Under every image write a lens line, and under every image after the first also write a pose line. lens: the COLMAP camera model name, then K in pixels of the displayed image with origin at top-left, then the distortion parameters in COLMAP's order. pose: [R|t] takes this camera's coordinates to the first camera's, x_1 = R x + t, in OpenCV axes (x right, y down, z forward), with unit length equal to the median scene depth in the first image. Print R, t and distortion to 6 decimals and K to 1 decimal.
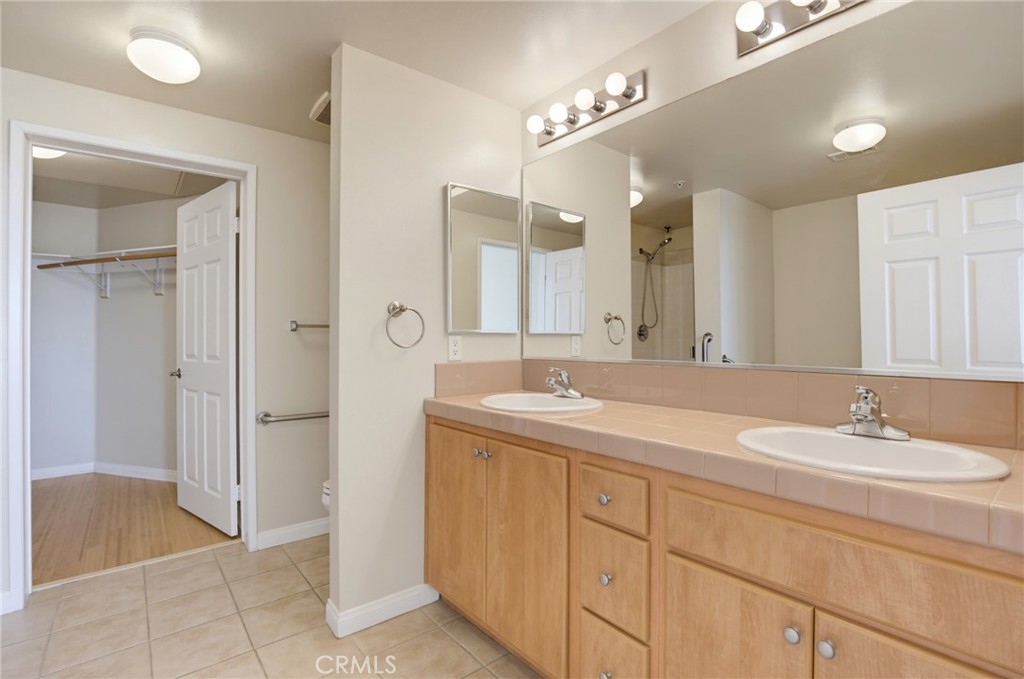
lens RADIAL K [[474.7, 0, 511.6], [0, 474.7, 341.7], [0, 0, 1]] dist [-0.038686, 0.011510]
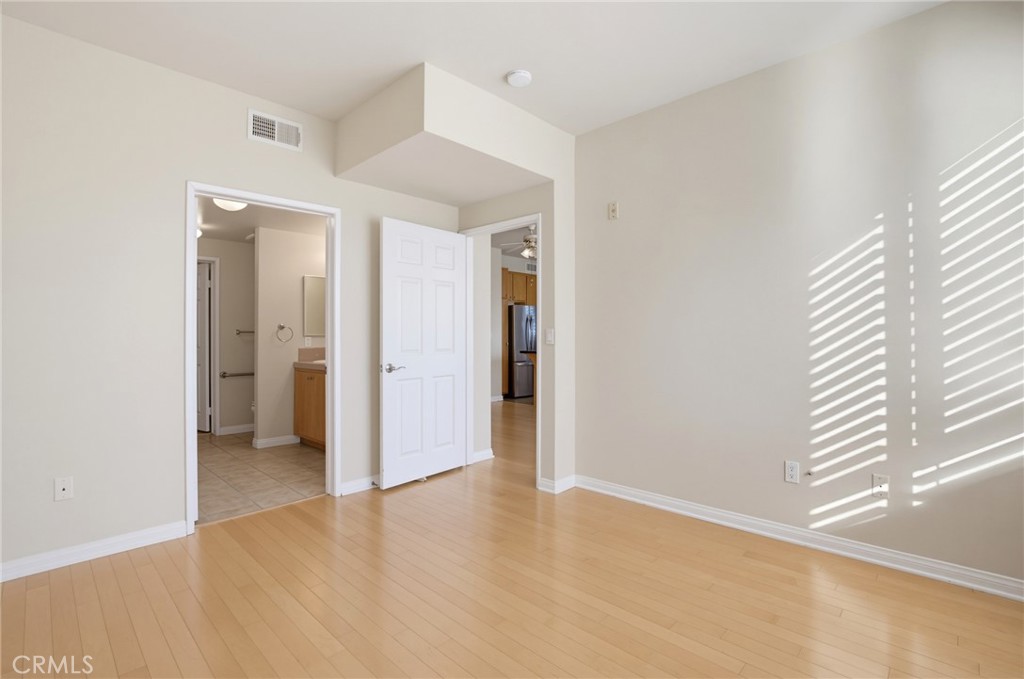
lens RADIAL K [[474.7, 0, 511.6], [0, 474.7, 341.7], [0, 0, 1]] dist [-0.038686, 0.011510]
pose [[0.992823, 0.000363, 0.119590, 0.644327], [-0.000540, 0.999999, 0.001449, 0.007433], [-0.119589, -0.001503, 0.992822, -1.574799]]
